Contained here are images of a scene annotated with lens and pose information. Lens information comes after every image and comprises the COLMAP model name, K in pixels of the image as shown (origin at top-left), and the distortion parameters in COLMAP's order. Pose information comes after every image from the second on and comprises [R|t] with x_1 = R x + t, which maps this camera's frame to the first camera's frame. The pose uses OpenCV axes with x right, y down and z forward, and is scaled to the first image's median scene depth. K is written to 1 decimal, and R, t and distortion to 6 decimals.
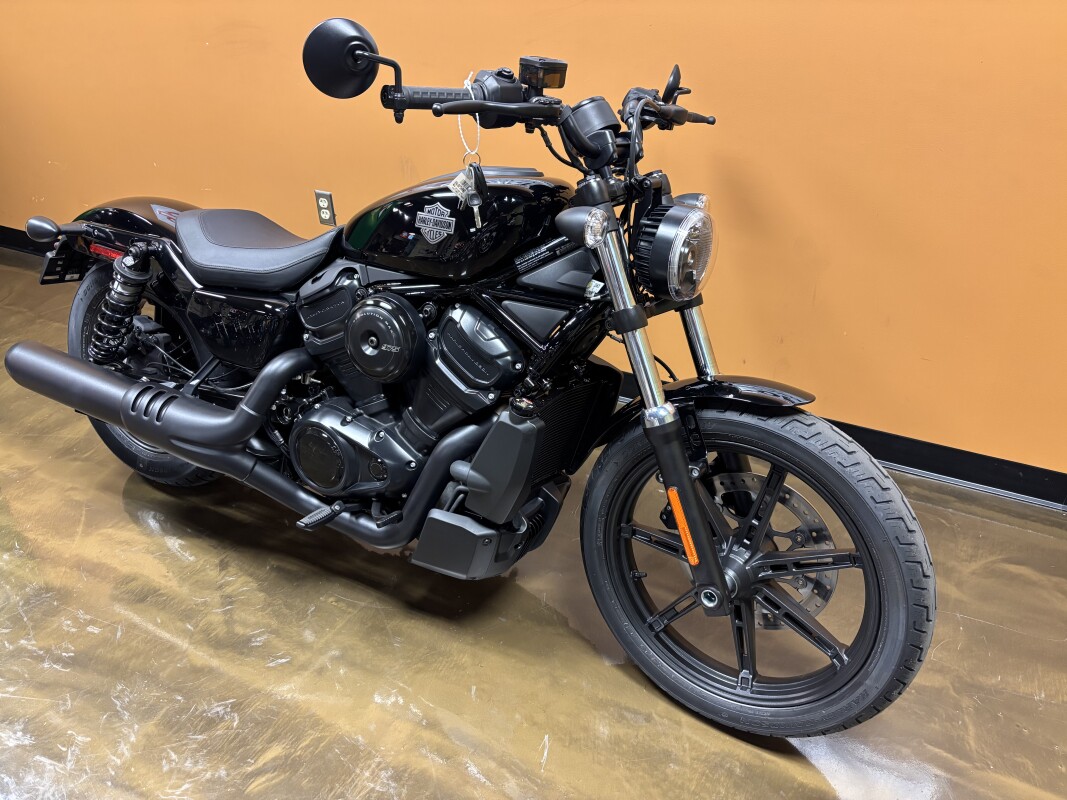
lens RADIAL K [[822.9, 0, 533.5], [0, 822.9, 400.0], [0, 0, 1]] dist [0.053487, -0.063329]
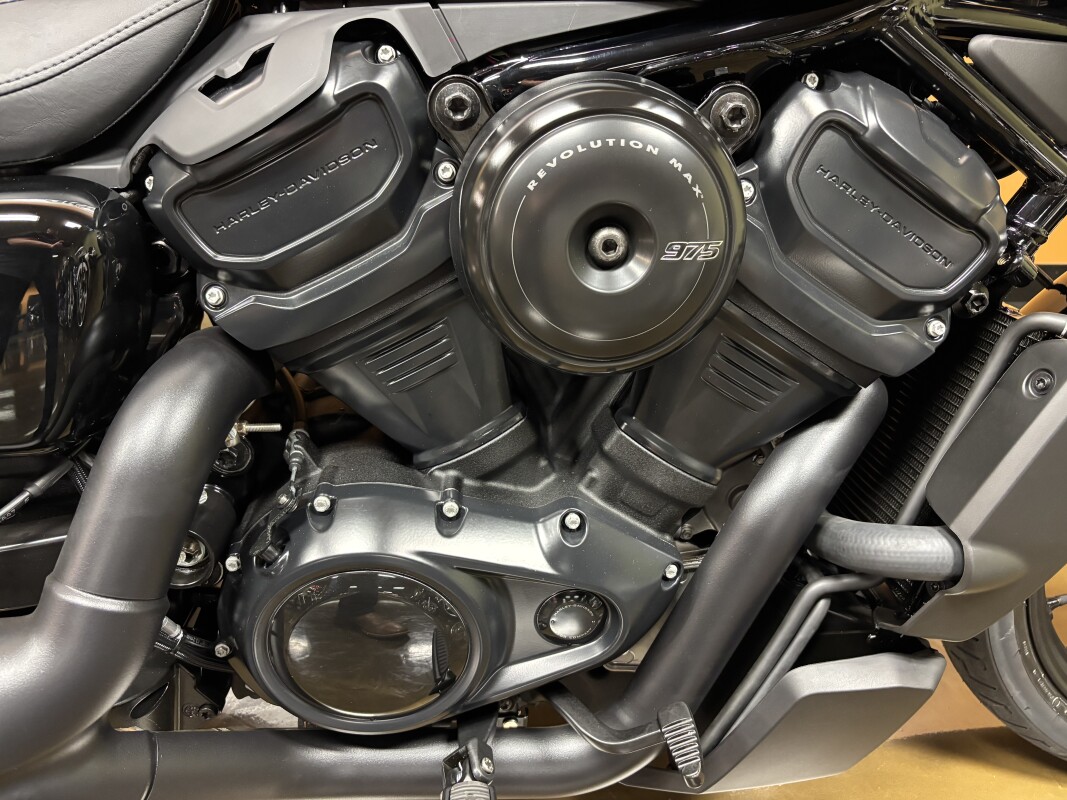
lens RADIAL K [[826.9, 0, 545.7], [0, 826.9, 402.5], [0, 0, 1]] dist [0.081768, -0.111151]
pose [[0.833504, -0.277142, 0.477978, -0.339565], [0.224801, 0.960362, 0.164828, -0.064676], [-0.504713, -0.029935, 0.862768, 0.693040]]
